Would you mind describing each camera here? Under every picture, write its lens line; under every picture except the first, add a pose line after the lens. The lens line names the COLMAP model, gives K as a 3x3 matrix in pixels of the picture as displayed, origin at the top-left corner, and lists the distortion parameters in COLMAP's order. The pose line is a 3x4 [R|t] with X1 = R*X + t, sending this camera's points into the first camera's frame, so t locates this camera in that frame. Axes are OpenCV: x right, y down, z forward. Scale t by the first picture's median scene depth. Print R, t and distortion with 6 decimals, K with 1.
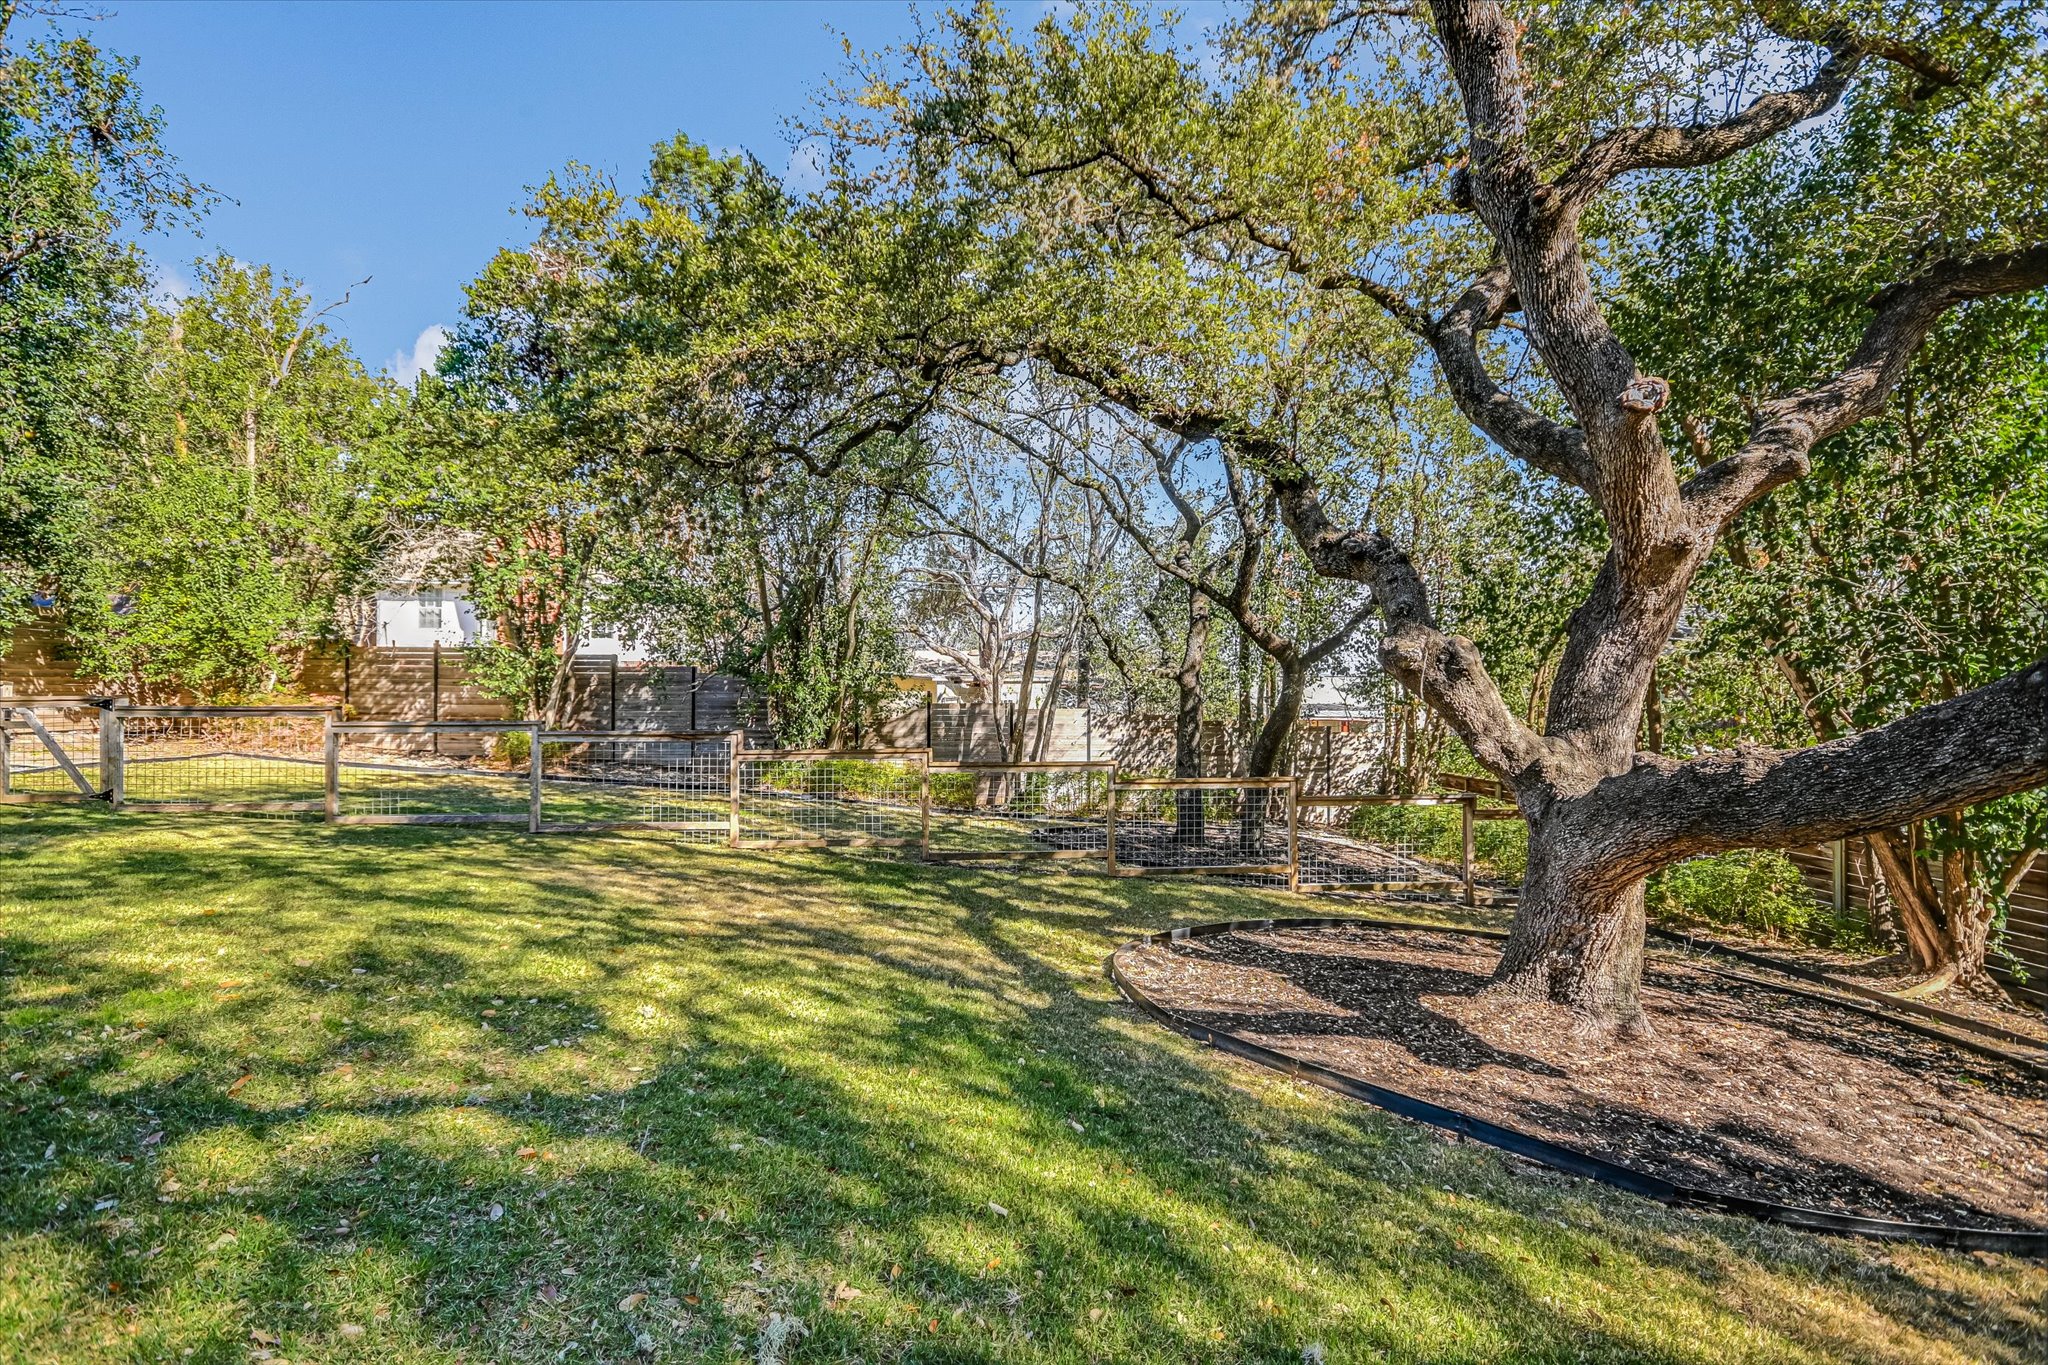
lens RADIAL K [[989.0, 0, 1024.8], [0, 989.0, 684.8], [0, 0, 1]] dist [-0.001777, -0.000389]
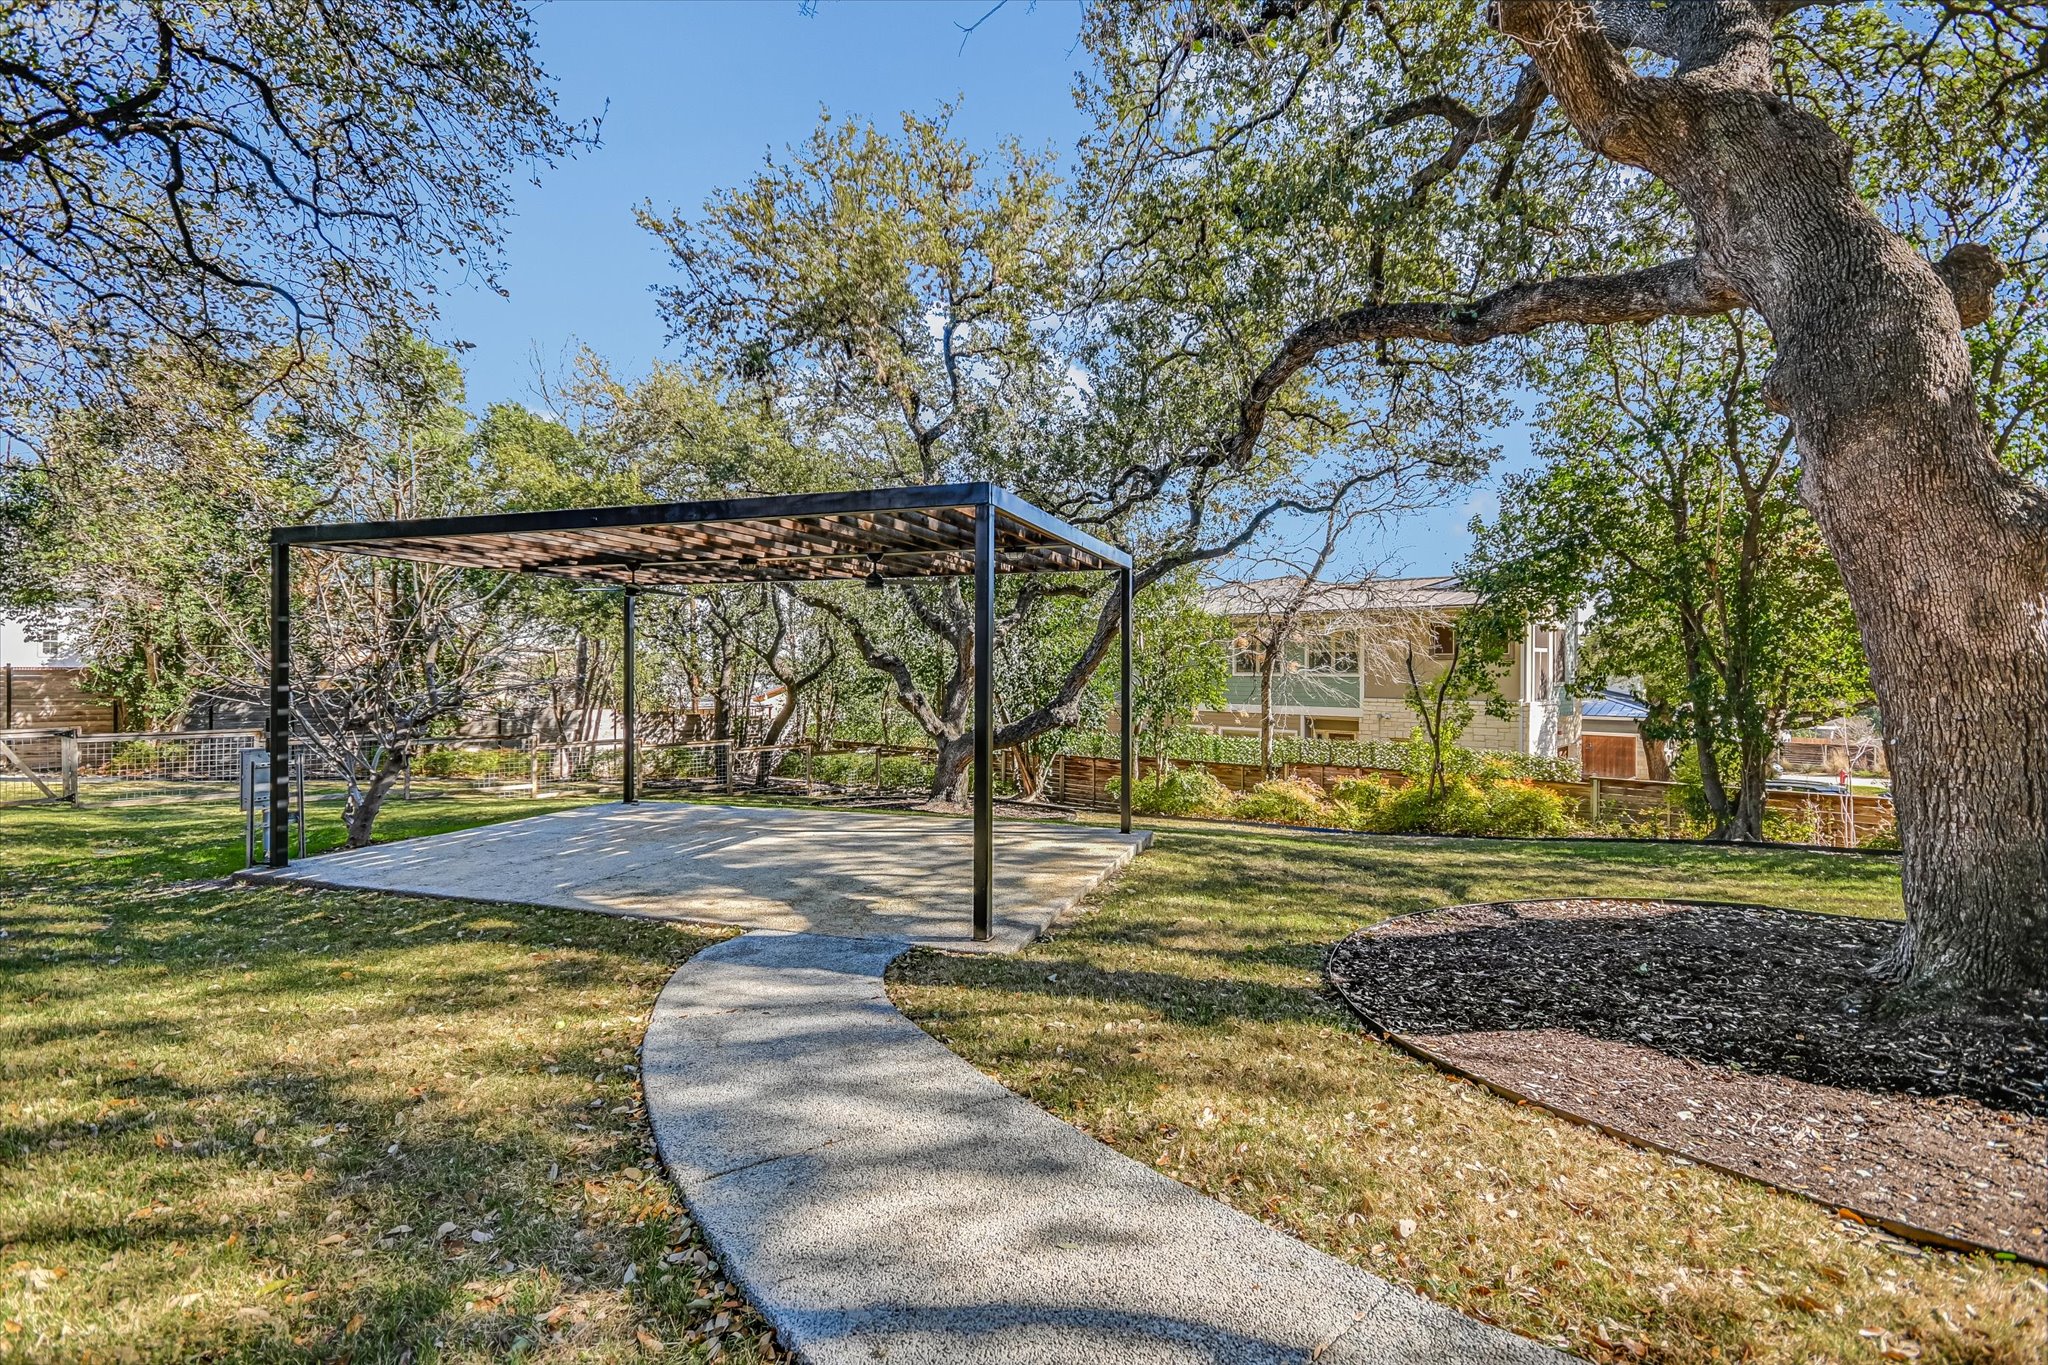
lens RADIAL K [[989.0, 0, 1024.4], [0, 989.0, 676.6], [0, 0, 1]] dist [-0.001777, -0.000389]
pose [[0.739452, -0.006752, 0.673176, -1.372802], [-0.003578, 0.999896, 0.013959, -0.136891], [-0.673200, -0.012731, 0.739351, -1.484514]]
